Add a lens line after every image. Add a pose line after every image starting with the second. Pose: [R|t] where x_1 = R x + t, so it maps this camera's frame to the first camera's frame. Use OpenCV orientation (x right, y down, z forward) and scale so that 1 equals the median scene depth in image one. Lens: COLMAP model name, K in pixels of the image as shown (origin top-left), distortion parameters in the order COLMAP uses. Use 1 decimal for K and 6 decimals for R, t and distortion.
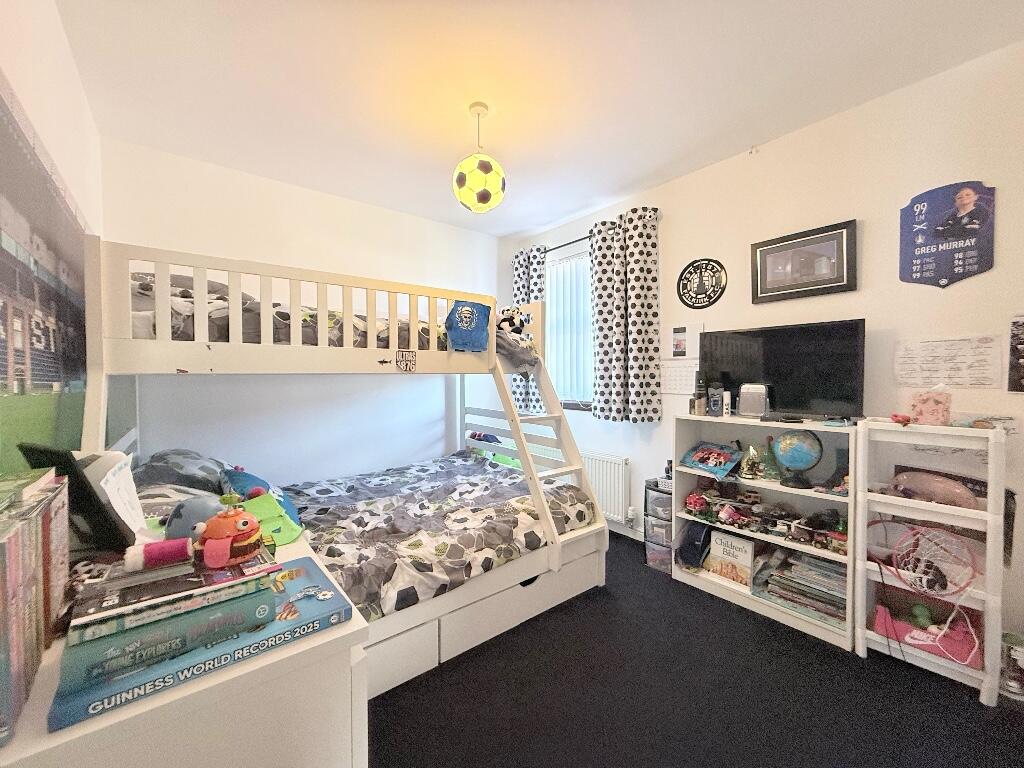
lens RADIAL K [[406.8, 0, 515.5], [0, 406.8, 382.5], [0, 0, 1]] dist [-0.002784, 0.000513]
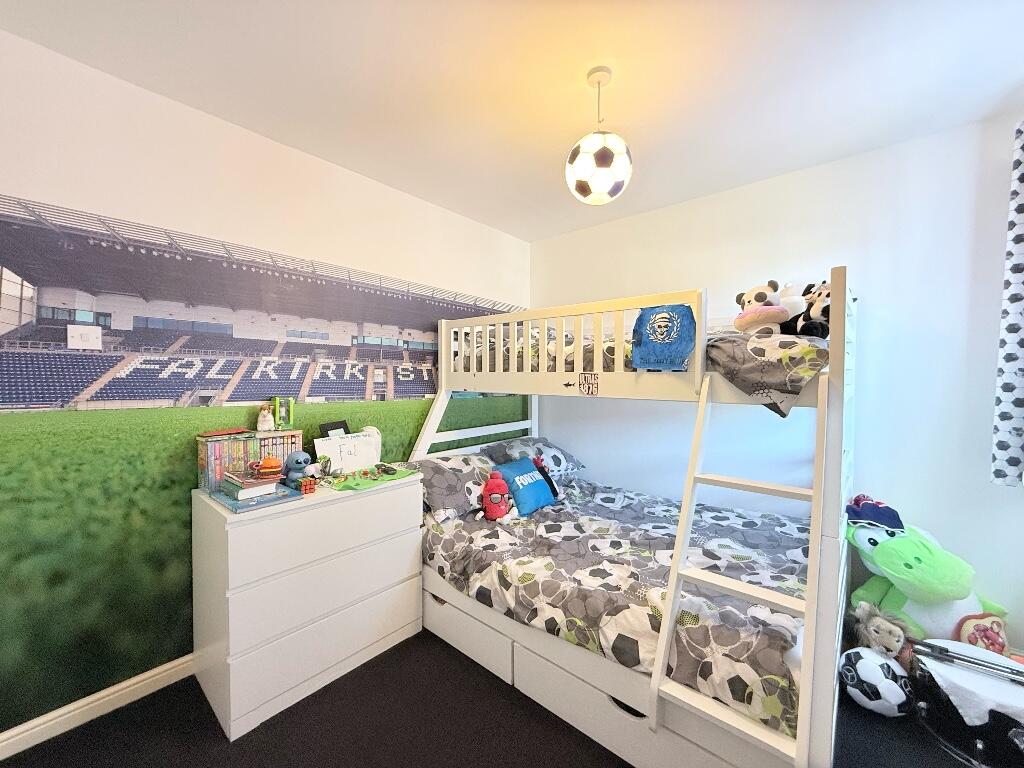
lens RADIAL K [[406.8, 0, 514.6], [0, 406.8, 384.3], [0, 0, 1]] dist [-0.002784, 0.000513]
pose [[0.177085, 0.027288, -0.983817, 0.672362], [-0.019676, 0.999514, 0.024182, -0.074872], [0.983999, 0.015075, 0.177535, 0.683193]]
